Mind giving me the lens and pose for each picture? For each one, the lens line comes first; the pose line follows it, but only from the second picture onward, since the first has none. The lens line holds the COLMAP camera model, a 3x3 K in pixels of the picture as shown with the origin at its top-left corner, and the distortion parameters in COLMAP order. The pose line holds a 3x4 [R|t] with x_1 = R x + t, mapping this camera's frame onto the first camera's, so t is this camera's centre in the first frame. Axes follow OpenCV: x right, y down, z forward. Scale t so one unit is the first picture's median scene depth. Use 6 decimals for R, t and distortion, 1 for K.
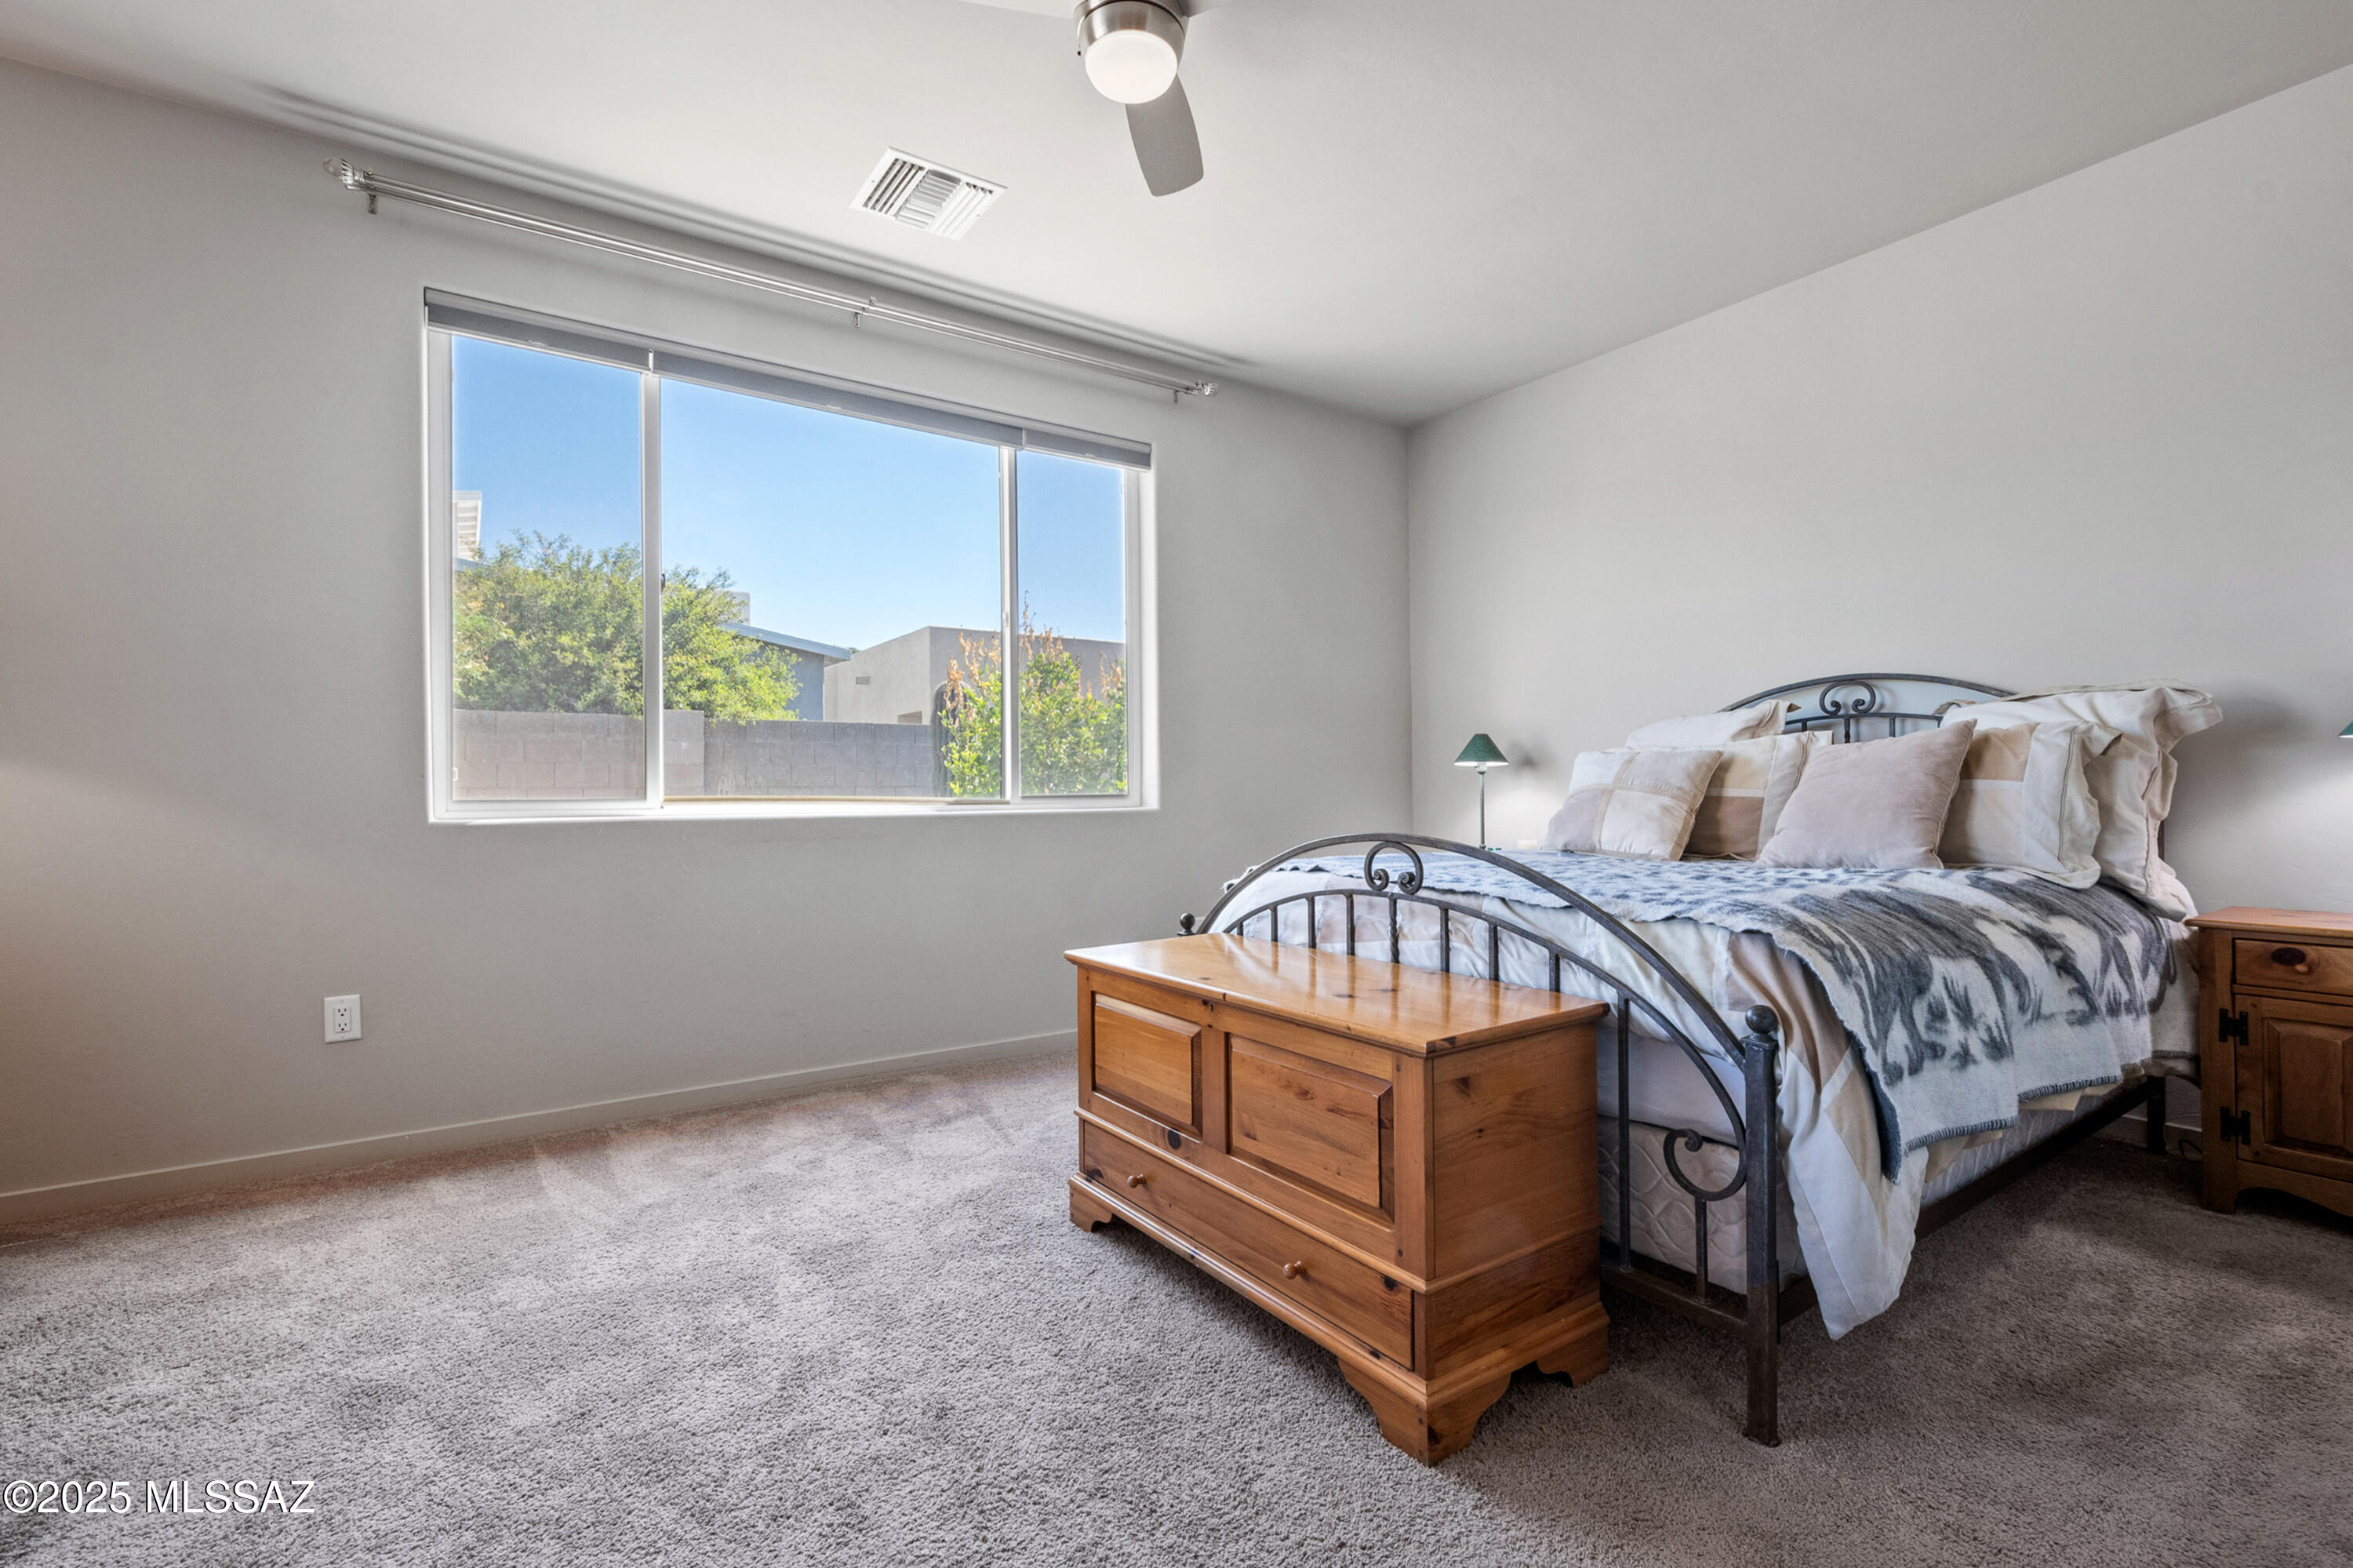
lens RADIAL K [[1067.9, 0, 1187.2], [0, 1067.9, 780.6], [0, 0, 1]] dist [0.000388, 0.000002]
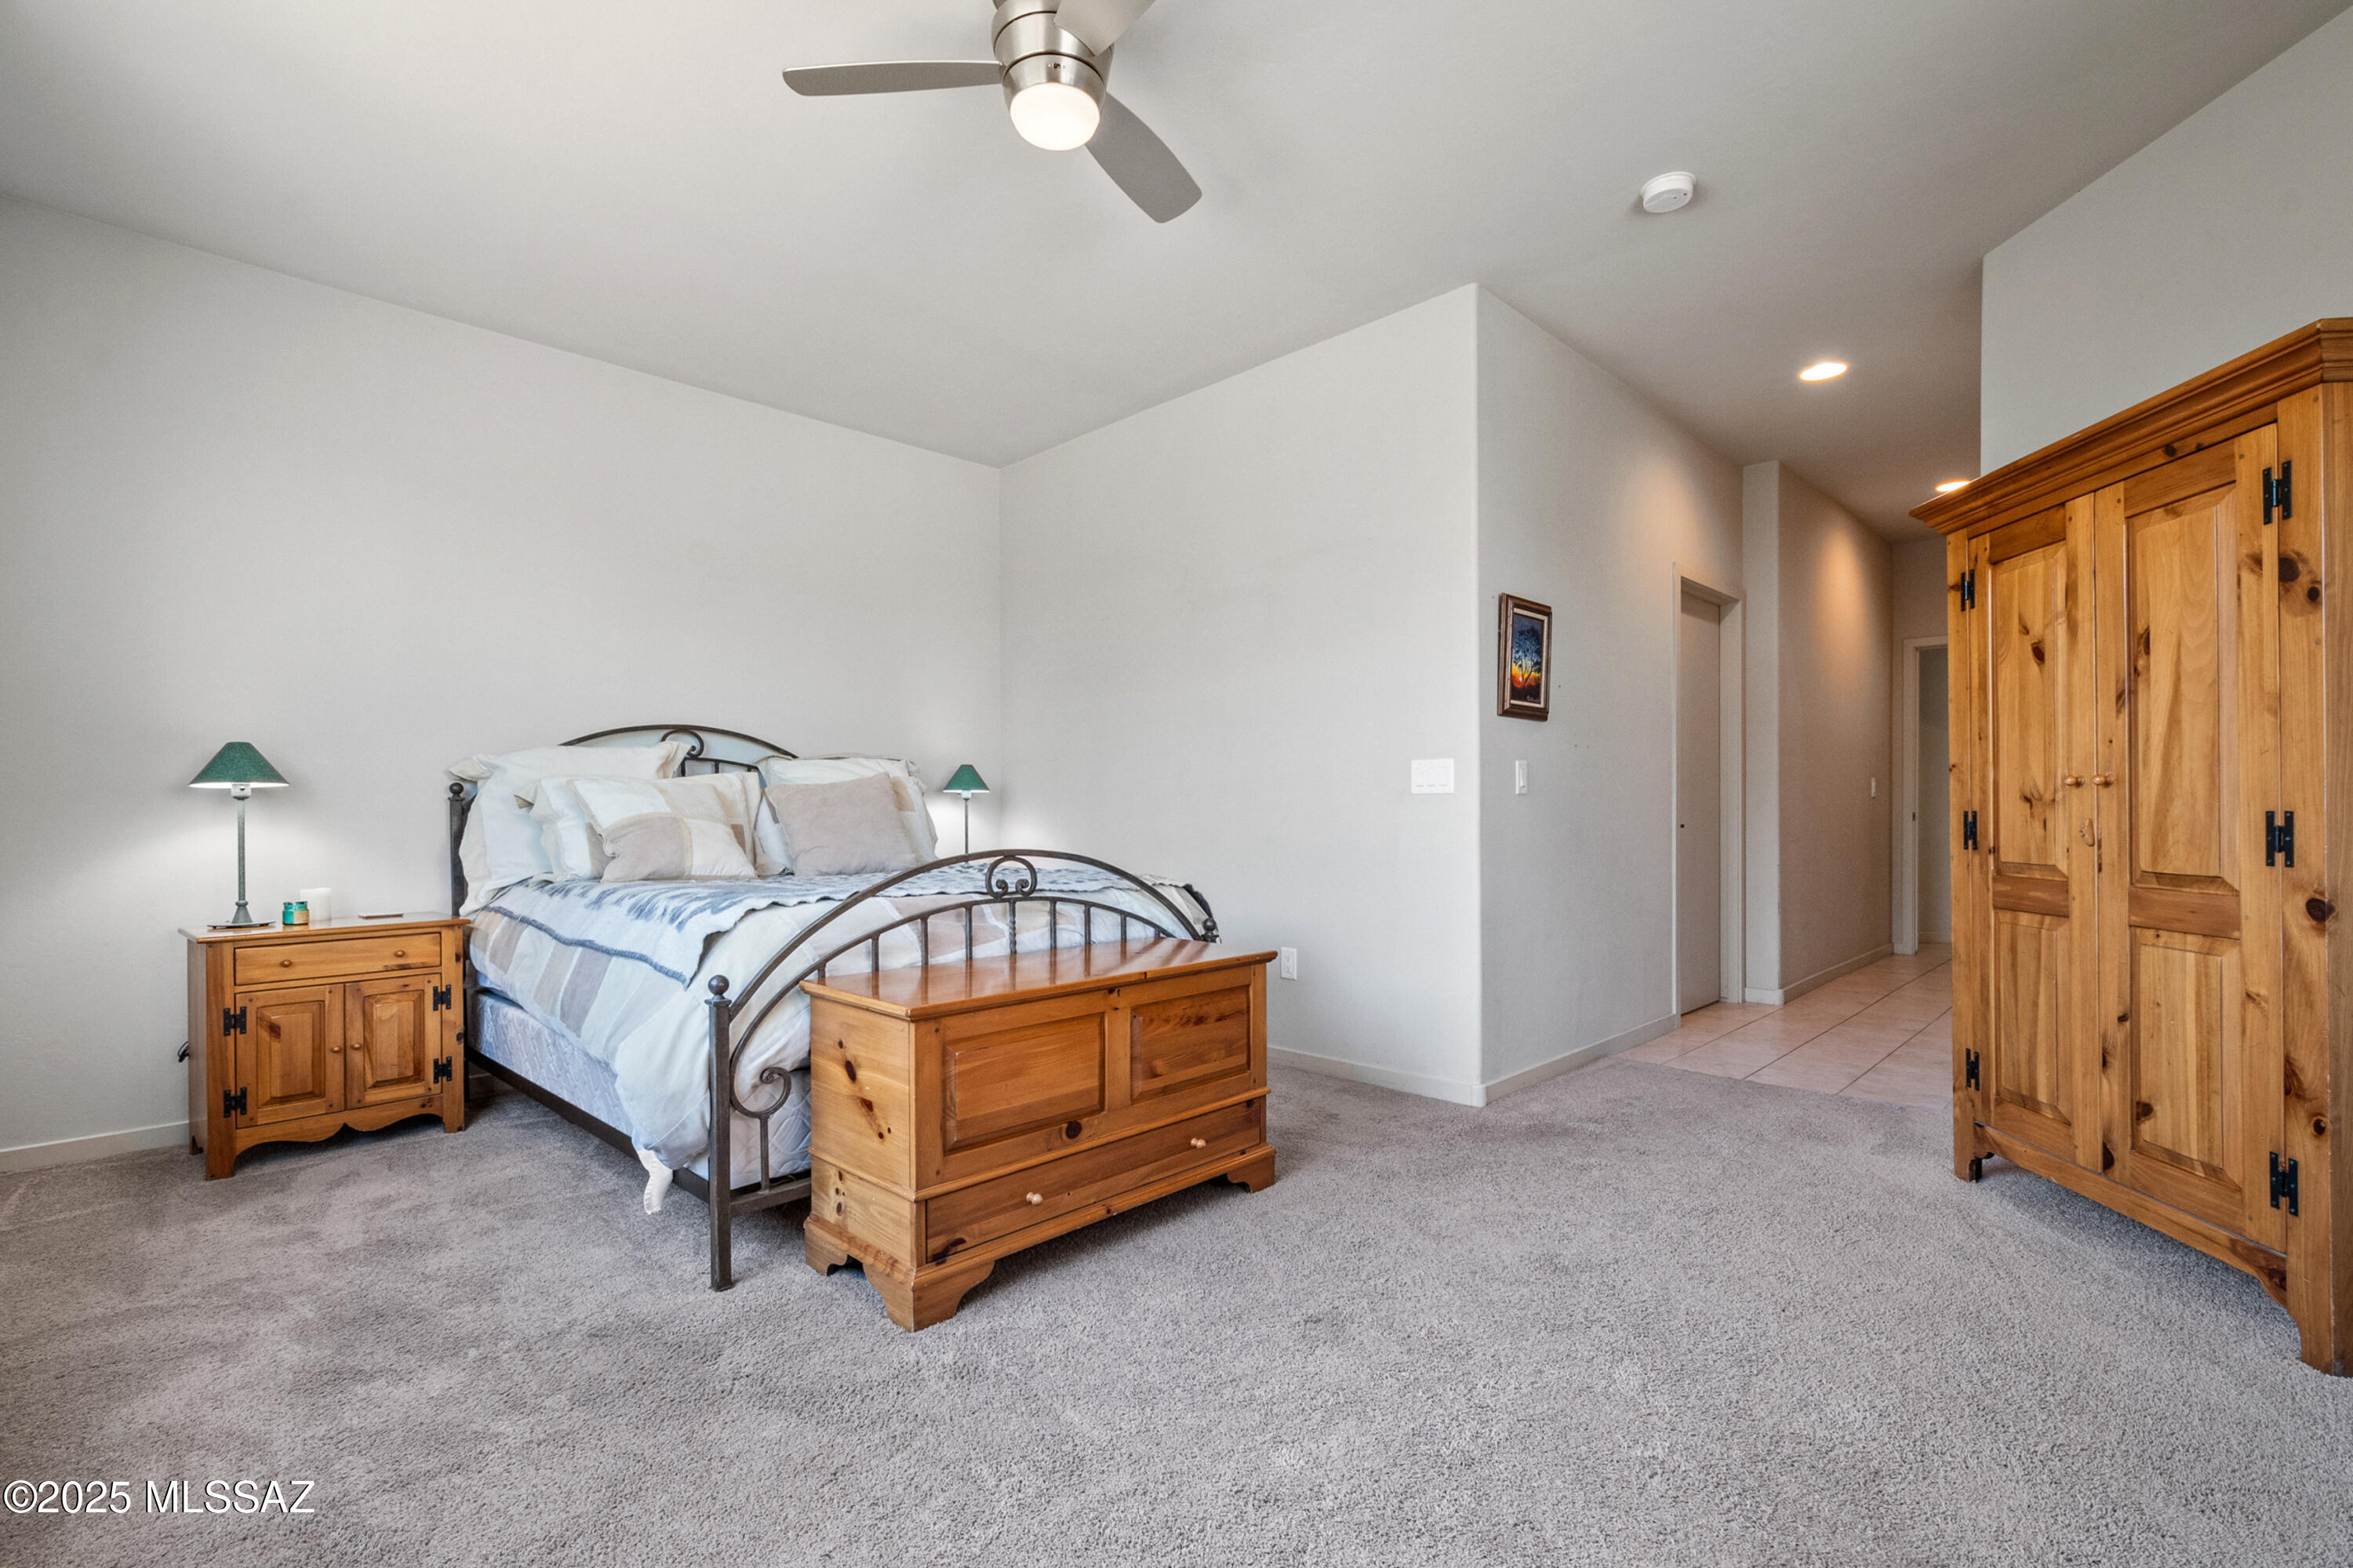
lens RADIAL K [[1067.9, 0, 1184.2], [0, 1067.9, 799.7], [0, 0, 1]] dist [0.000388, 0.000002]
pose [[-0.201028, 0.016511, 0.979446, -1.059396], [0.001190, 0.999861, -0.016610, 0.011876], [-0.979585, -0.002173, -0.201019, 1.047827]]
